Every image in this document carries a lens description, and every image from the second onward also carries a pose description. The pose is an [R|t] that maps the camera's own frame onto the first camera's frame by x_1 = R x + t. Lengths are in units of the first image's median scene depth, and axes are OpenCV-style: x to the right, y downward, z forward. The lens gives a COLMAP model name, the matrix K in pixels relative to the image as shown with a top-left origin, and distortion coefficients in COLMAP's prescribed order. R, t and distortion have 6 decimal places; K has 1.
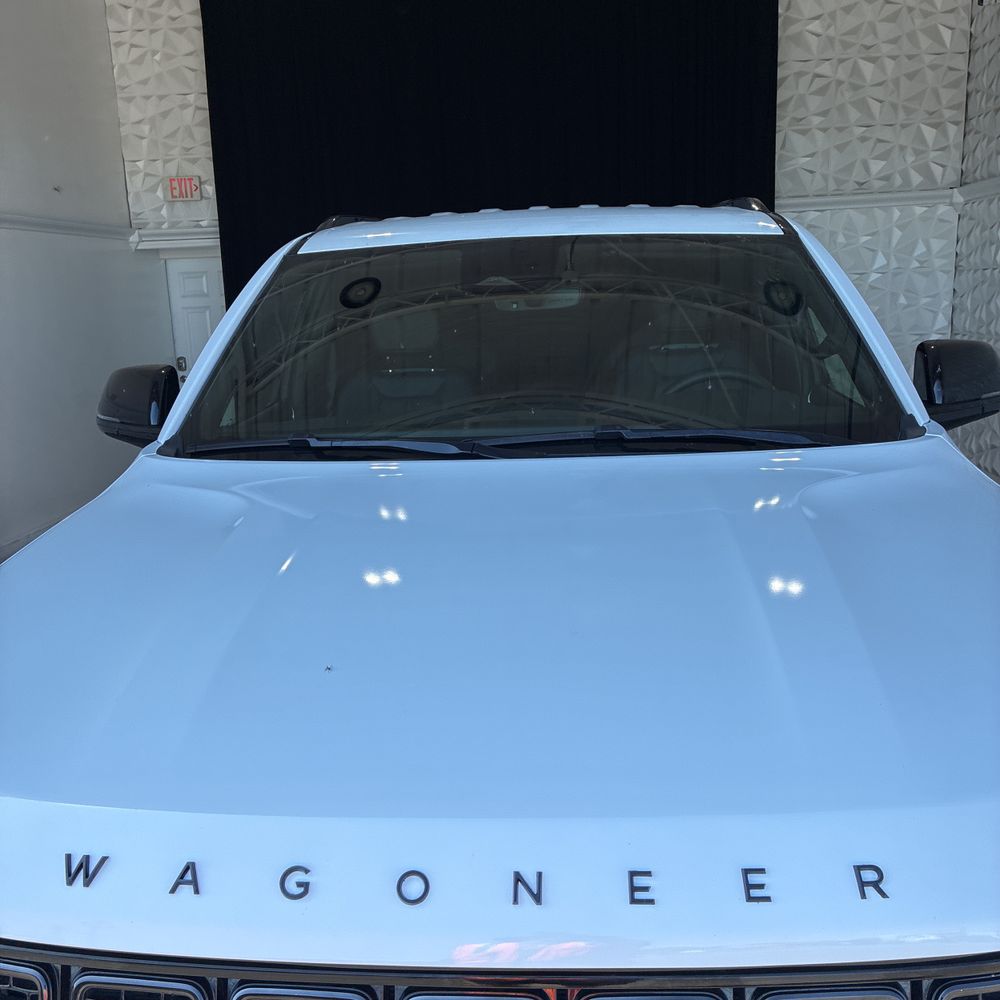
lens RADIAL K [[1015.1, 0, 506.3], [0, 1015.1, 523.3], [0, 0, 1]] dist [0.029481, 0.000000]
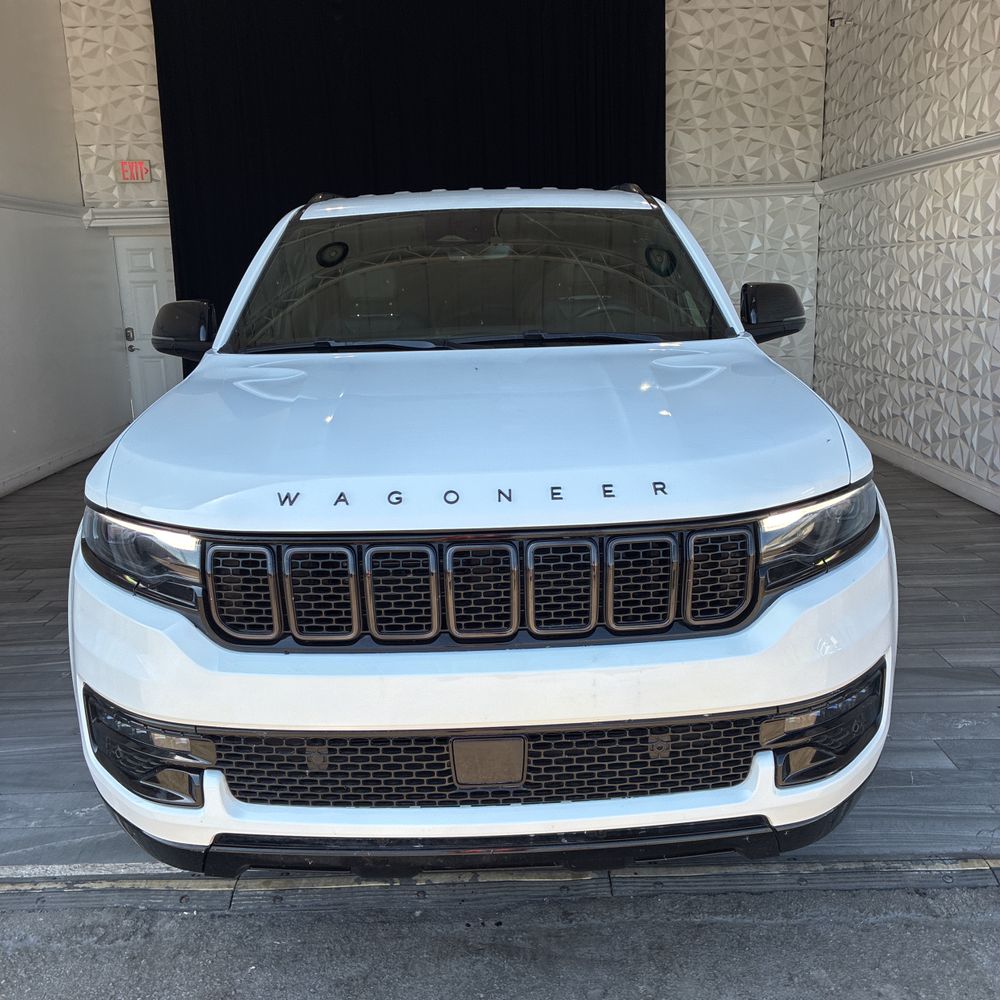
lens RADIAL K [[1015.1, 0, 508.4], [0, 1015.1, 502.4], [0, 0, 1]] dist [0.029481, 0.000000]
pose [[0.996230, -0.013444, 0.085703, -0.017798], [0.014216, 0.999864, -0.008404, 0.044823], [-0.085578, 0.009591, 0.996285, -0.130982]]
